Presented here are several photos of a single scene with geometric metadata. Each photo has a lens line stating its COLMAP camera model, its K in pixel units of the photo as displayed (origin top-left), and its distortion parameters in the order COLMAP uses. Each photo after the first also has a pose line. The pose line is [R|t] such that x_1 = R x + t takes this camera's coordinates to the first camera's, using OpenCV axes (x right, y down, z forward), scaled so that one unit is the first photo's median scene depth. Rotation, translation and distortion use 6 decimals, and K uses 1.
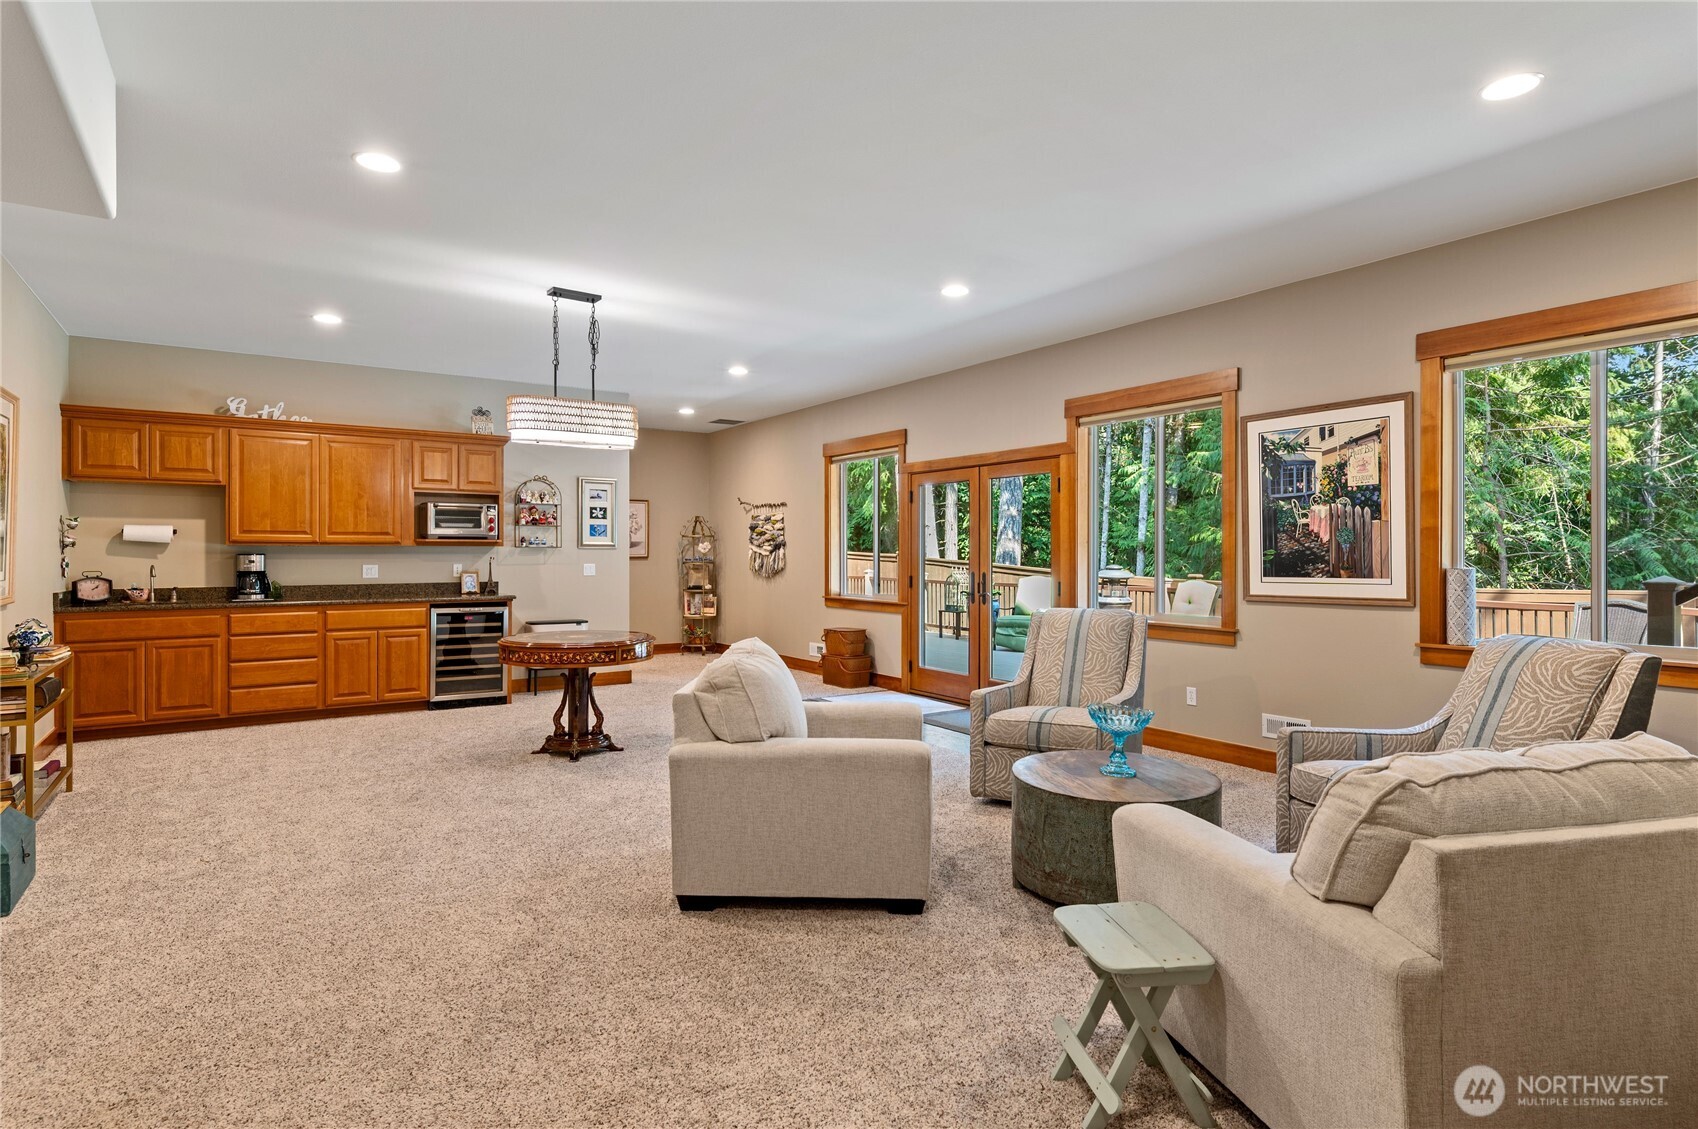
lens RADIAL K [[918.0, 0, 846.4], [0, 918.0, 554.2], [0, 0, 1]] dist [0.000991, -0.000667]
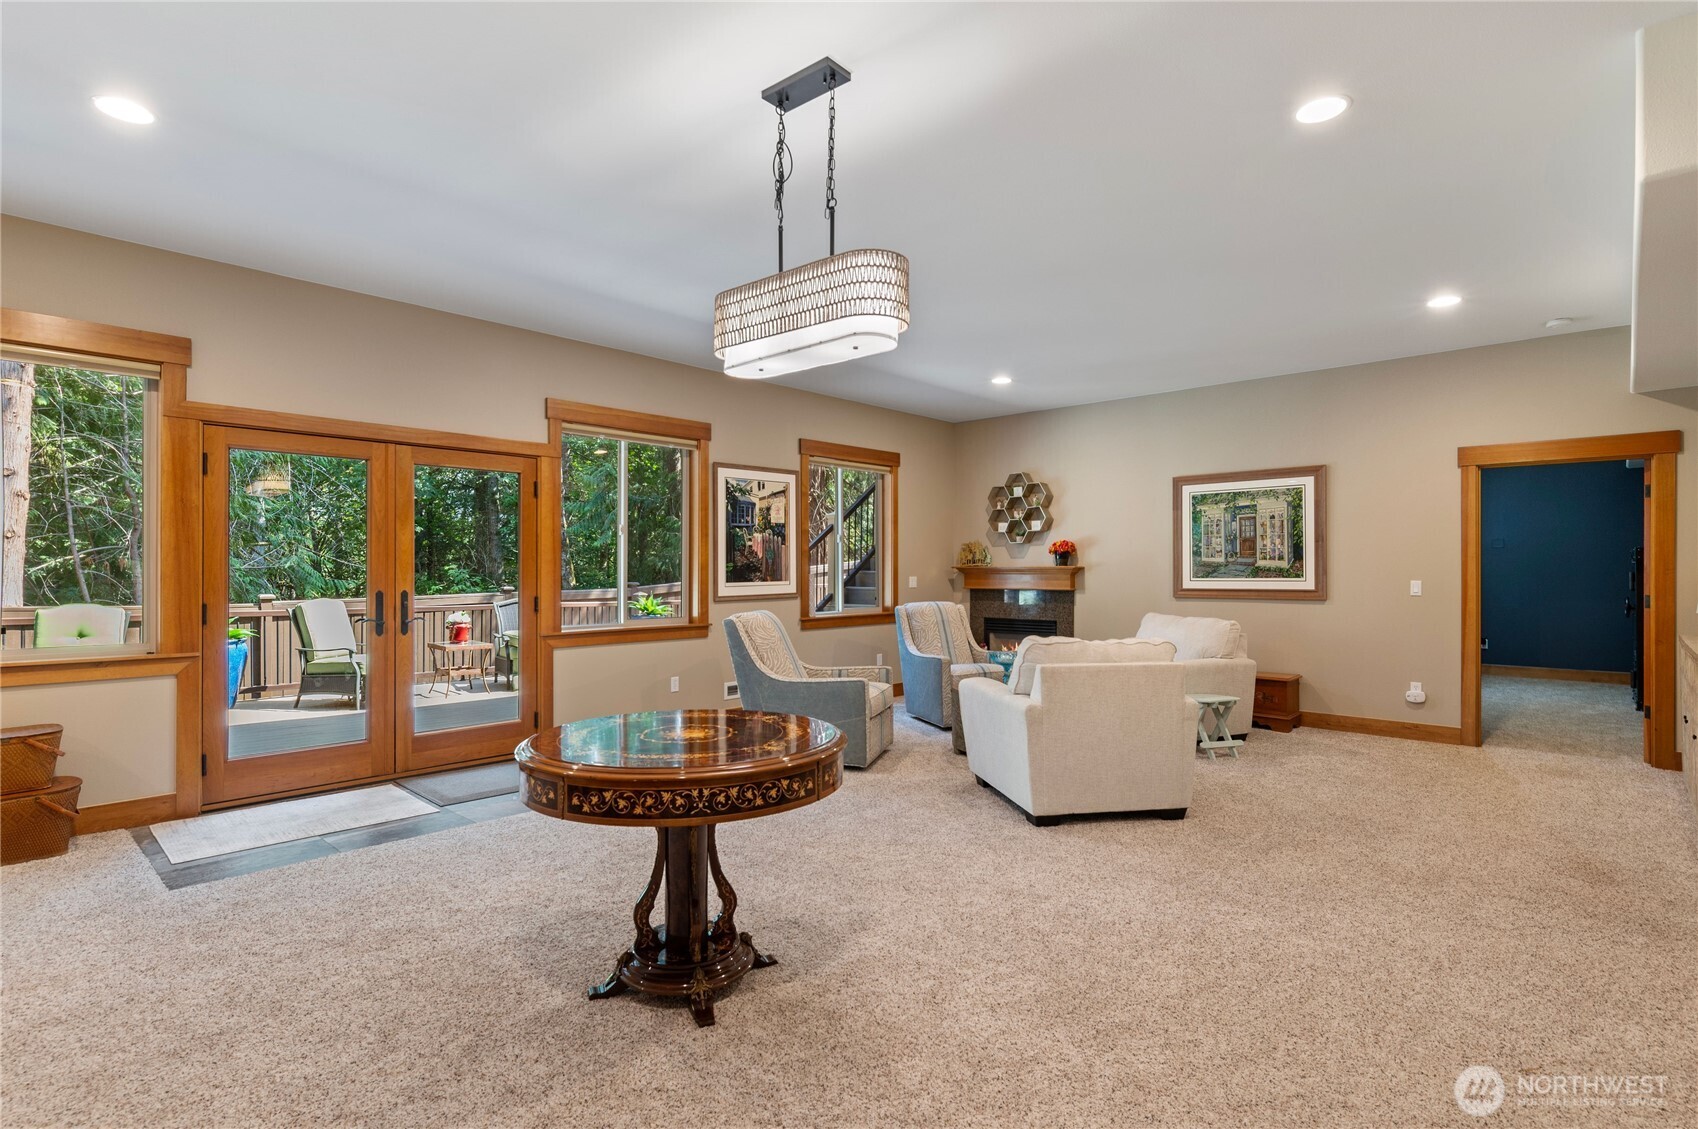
lens RADIAL K [[845.3, 0, 855.5], [0, 845.3, 567.9], [0, 0, 1]] dist [0.013546, -0.000550]
pose [[-0.254180, 0.002375, 0.967154, -0.652210], [0.003319, 0.999993, -0.001584, 0.004222], [-0.967151, 0.002808, -0.254186, 0.908699]]
